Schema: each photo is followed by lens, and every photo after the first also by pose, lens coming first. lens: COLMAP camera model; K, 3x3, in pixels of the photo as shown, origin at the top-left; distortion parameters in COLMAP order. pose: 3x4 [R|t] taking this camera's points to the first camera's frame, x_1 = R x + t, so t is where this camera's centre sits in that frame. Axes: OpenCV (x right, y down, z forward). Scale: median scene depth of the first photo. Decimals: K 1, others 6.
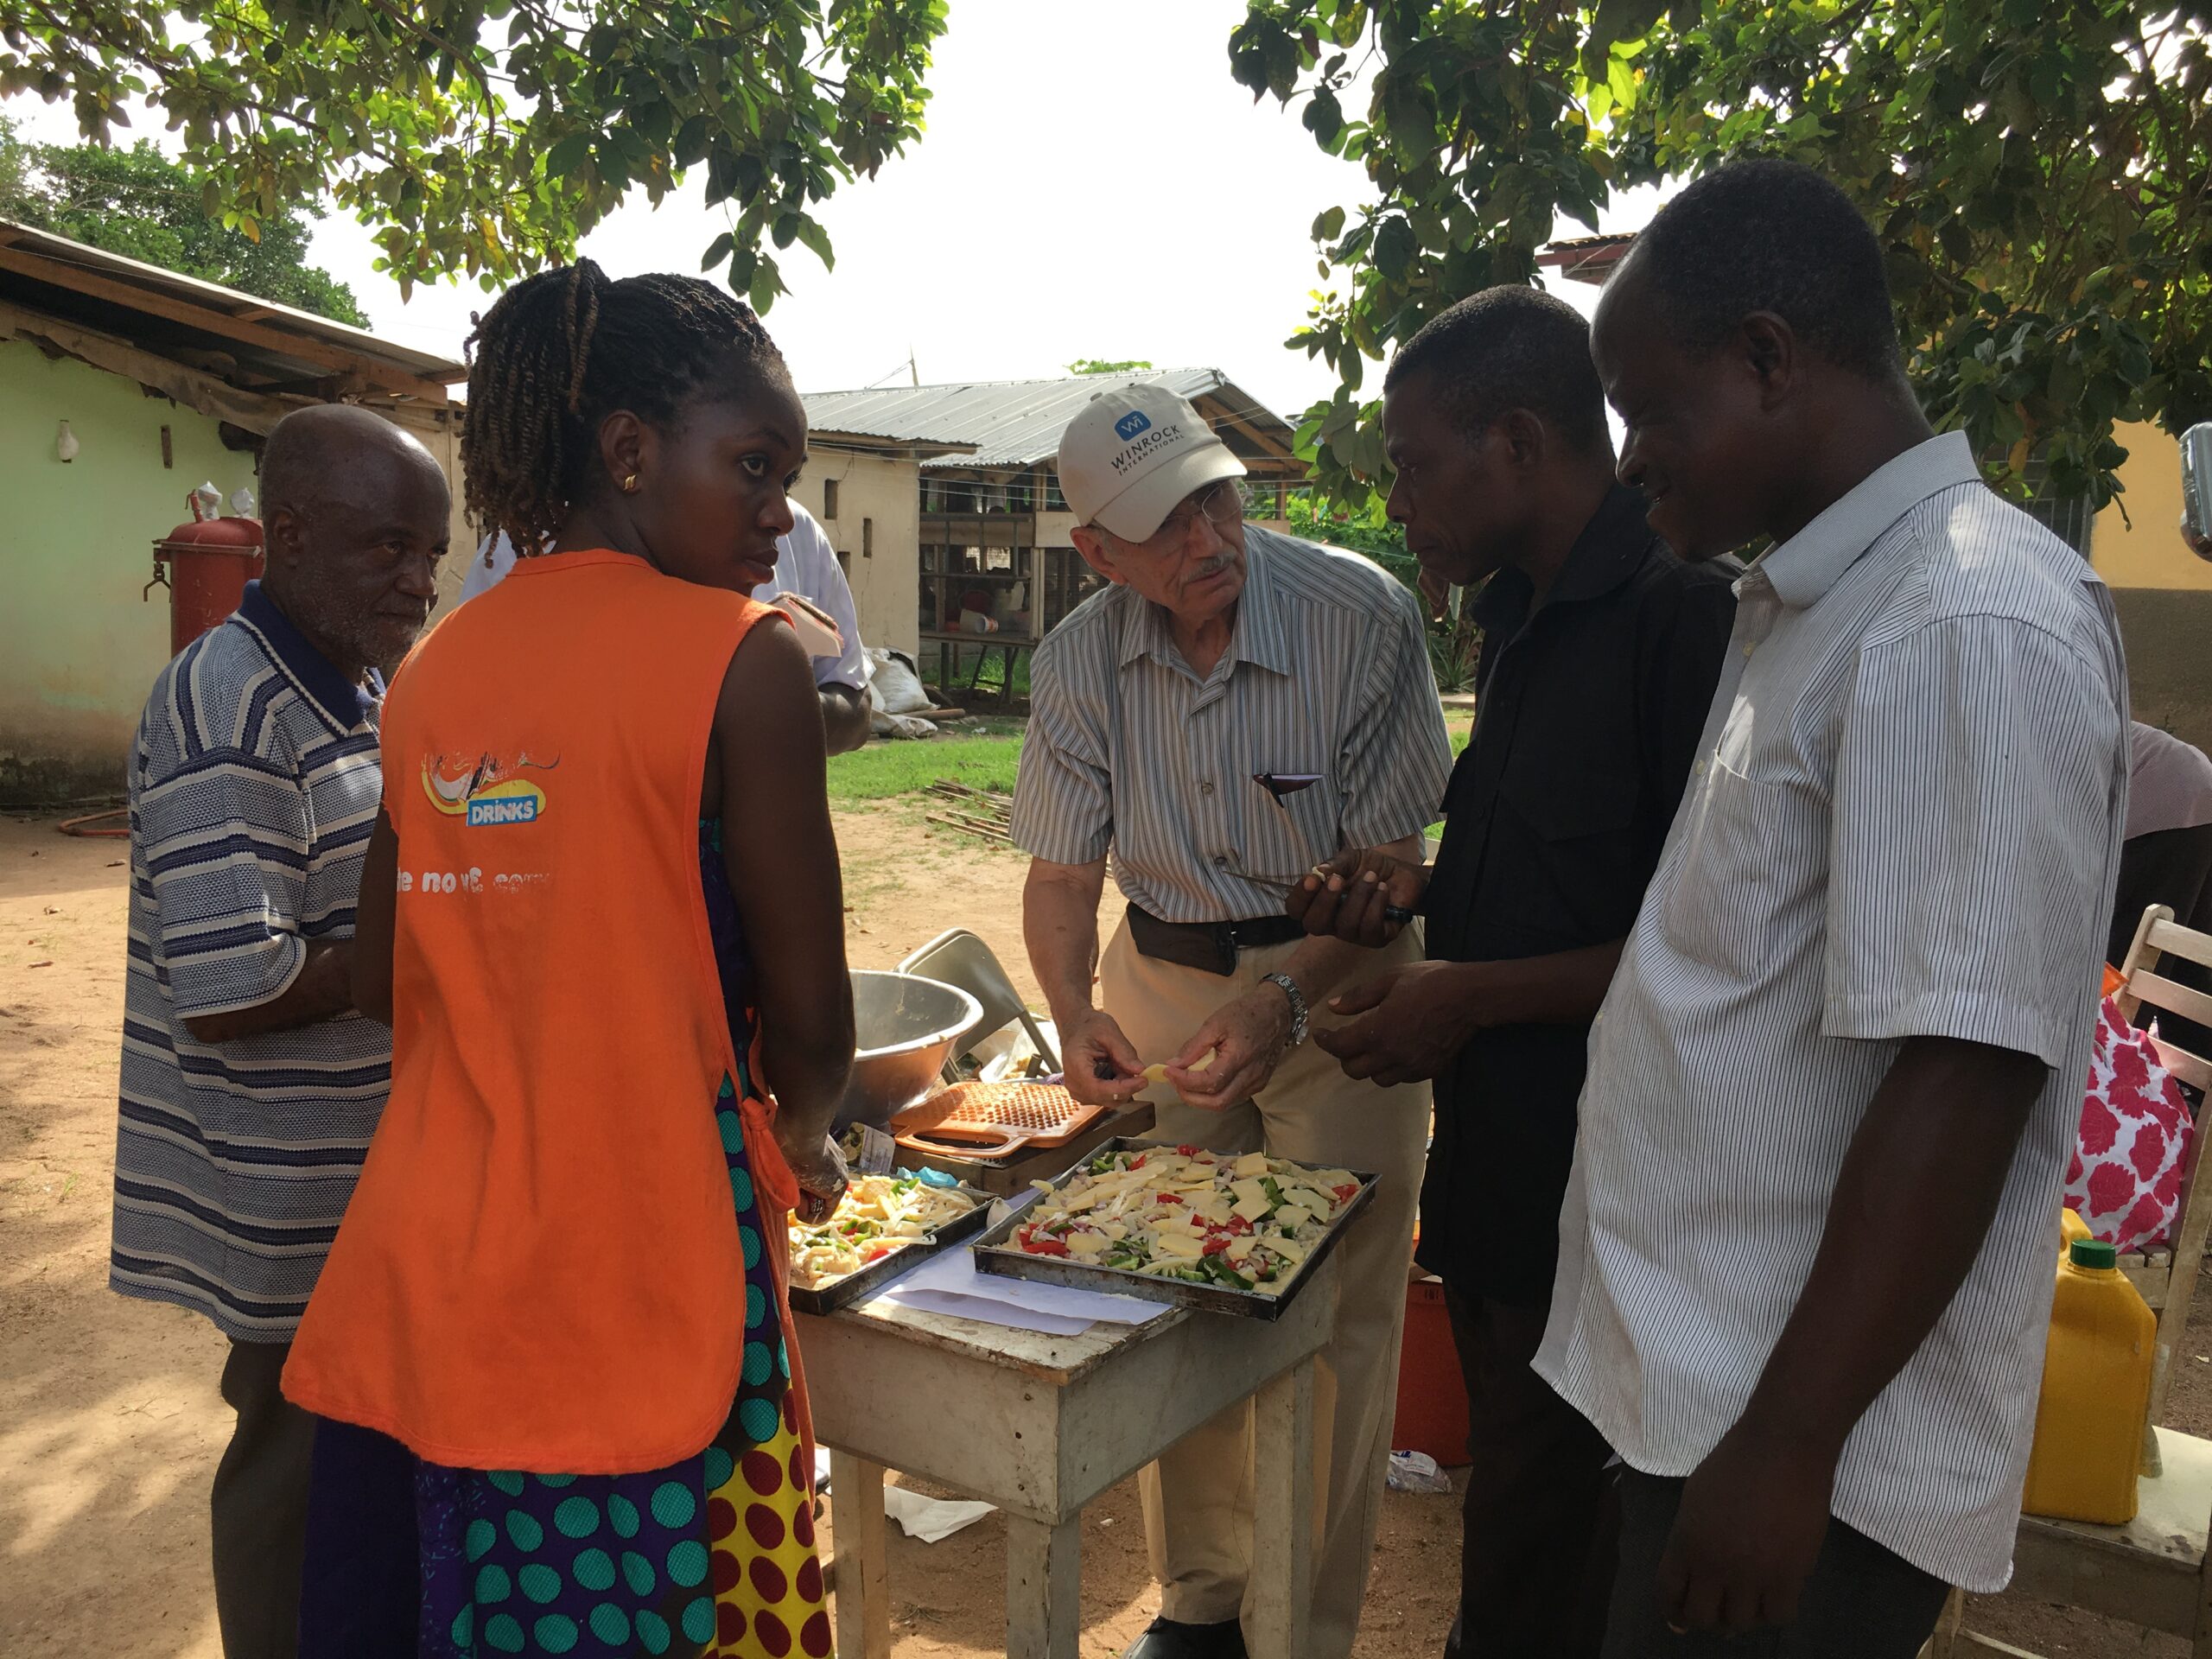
lens RADIAL K [[1822.4, 0, 1106.0], [0, 1822.4, 829.5], [0, 0, 1]] dist [0.074306, -0.103808]
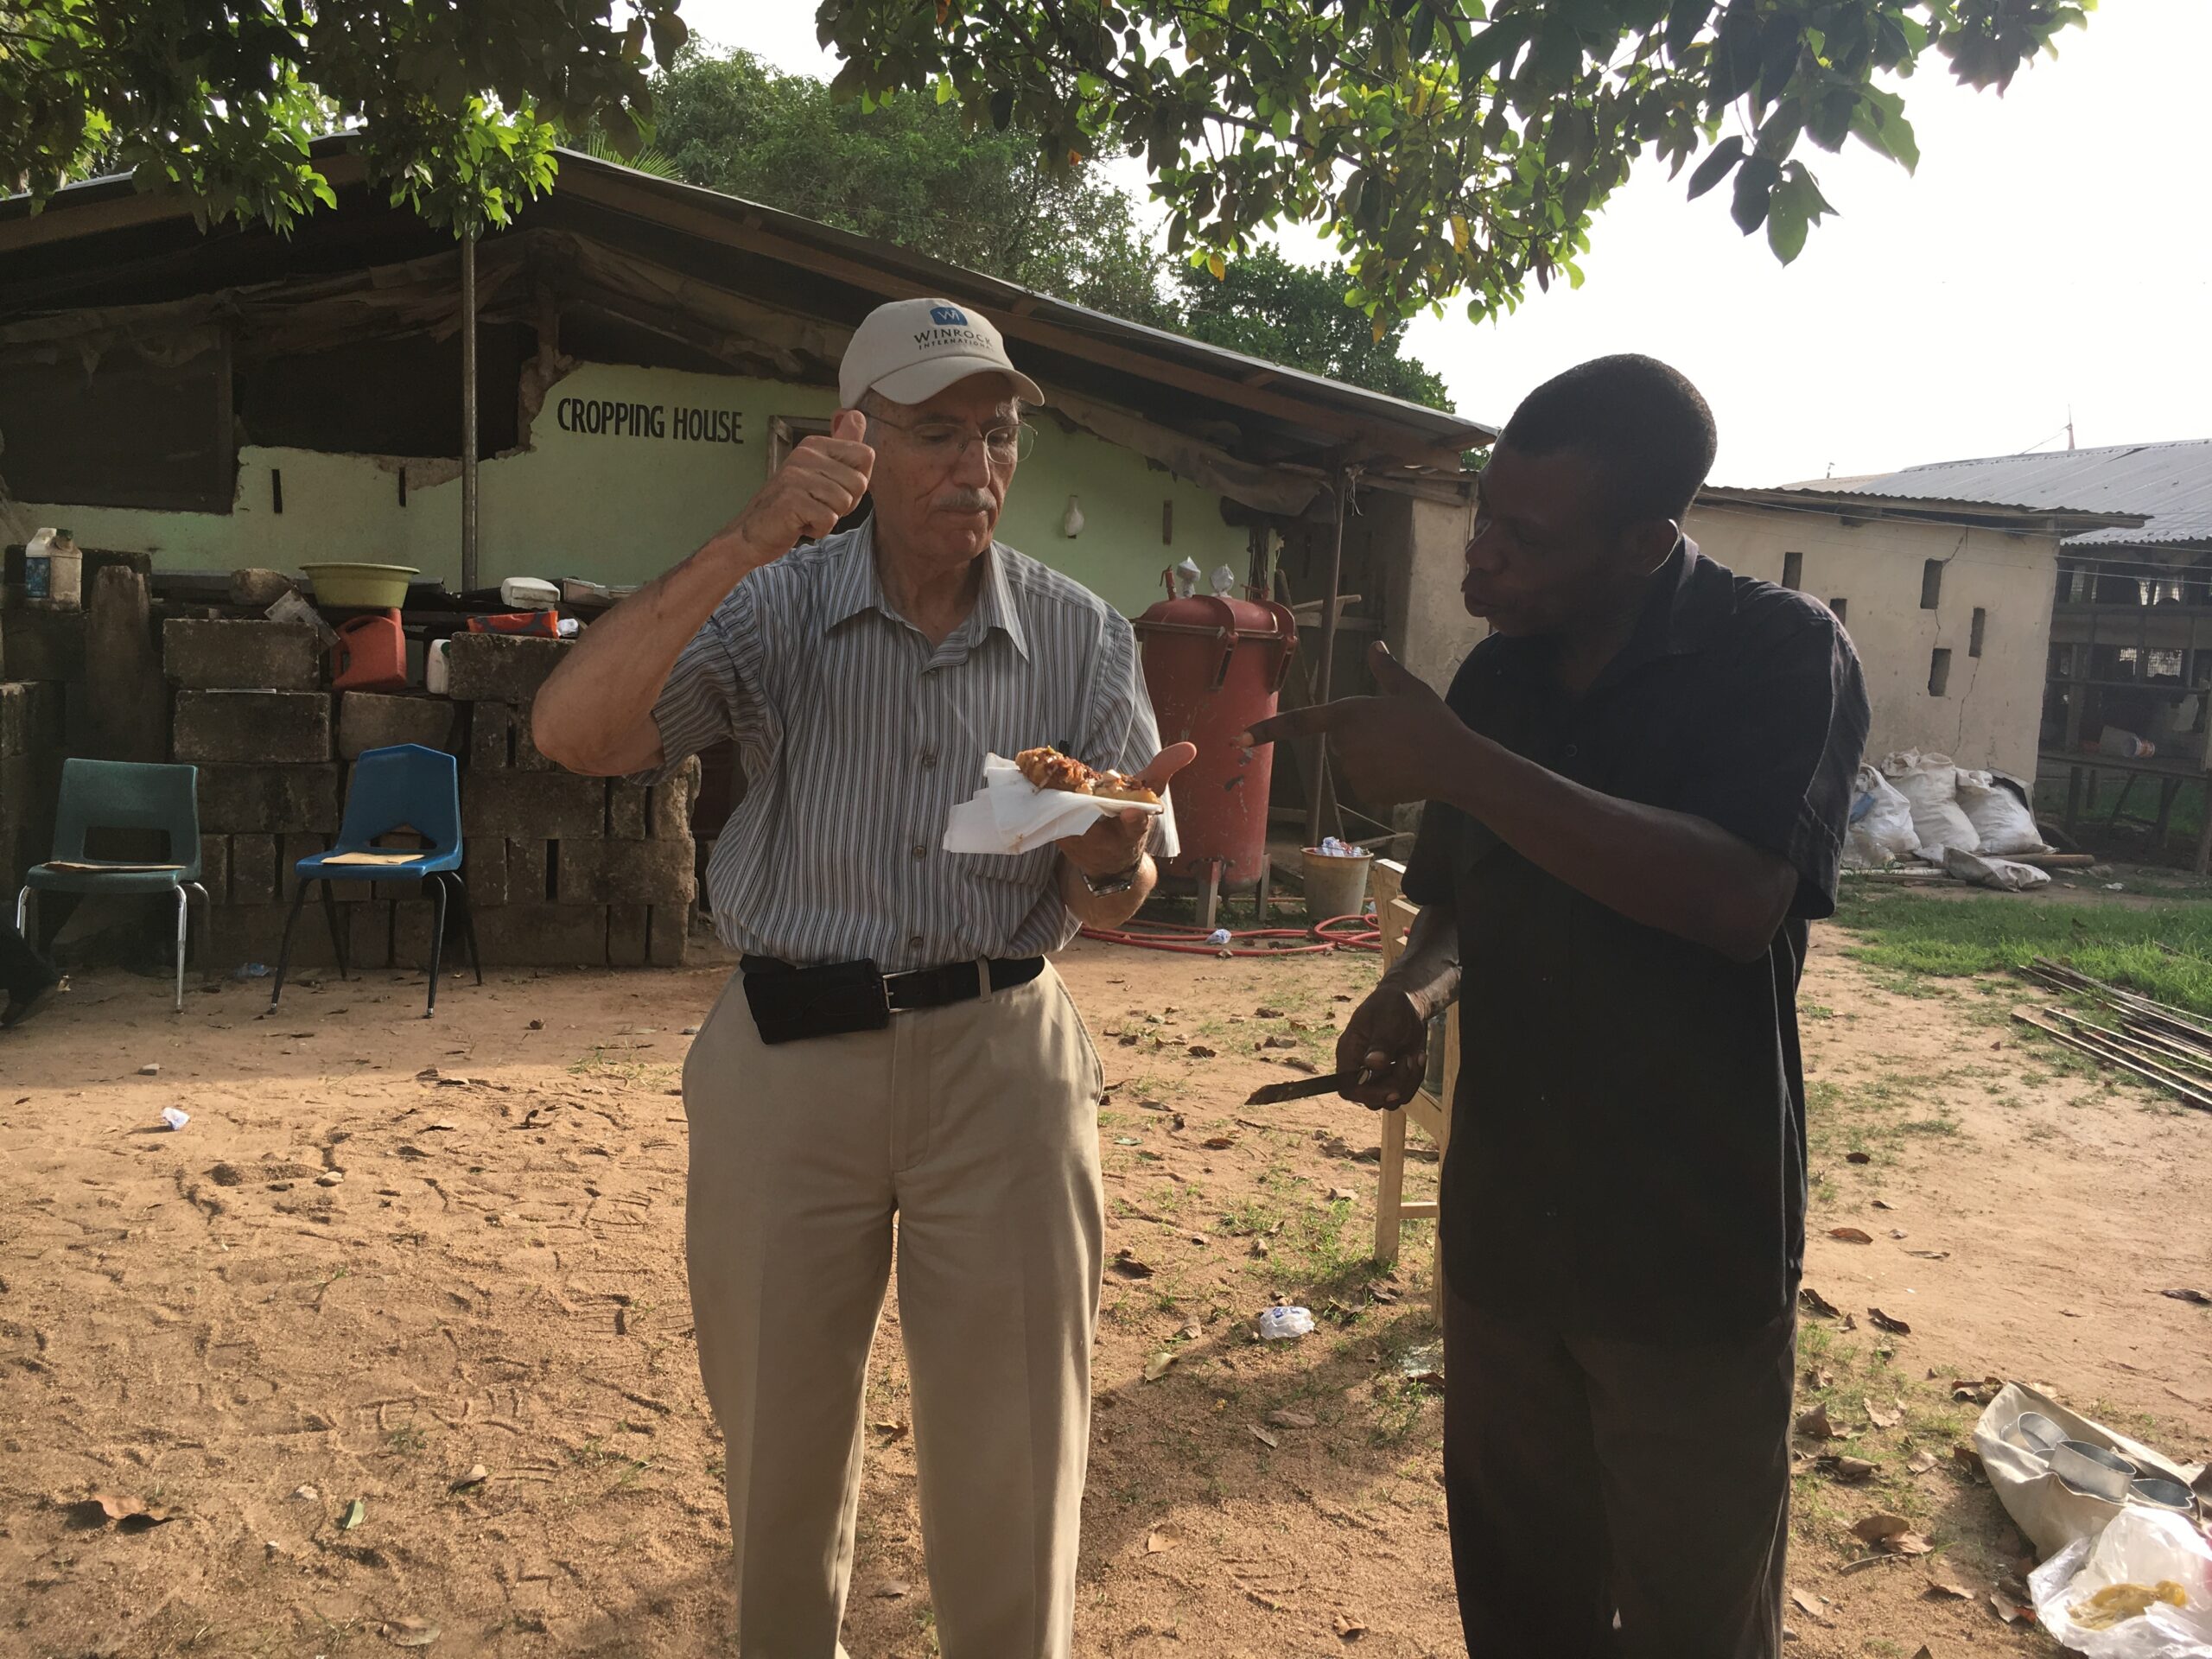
lens RADIAL K [[1897.2, 0, 1039.7], [0, 1897.2, 841.0], [0, 0, 1]] dist [0.002243, -0.012288]
pose [[0.829382, 0.082660, -0.552533, -0.007898], [-0.108263, 0.994026, -0.013801, -0.021103], [0.548091, 0.071265, 0.833377, 0.144875]]
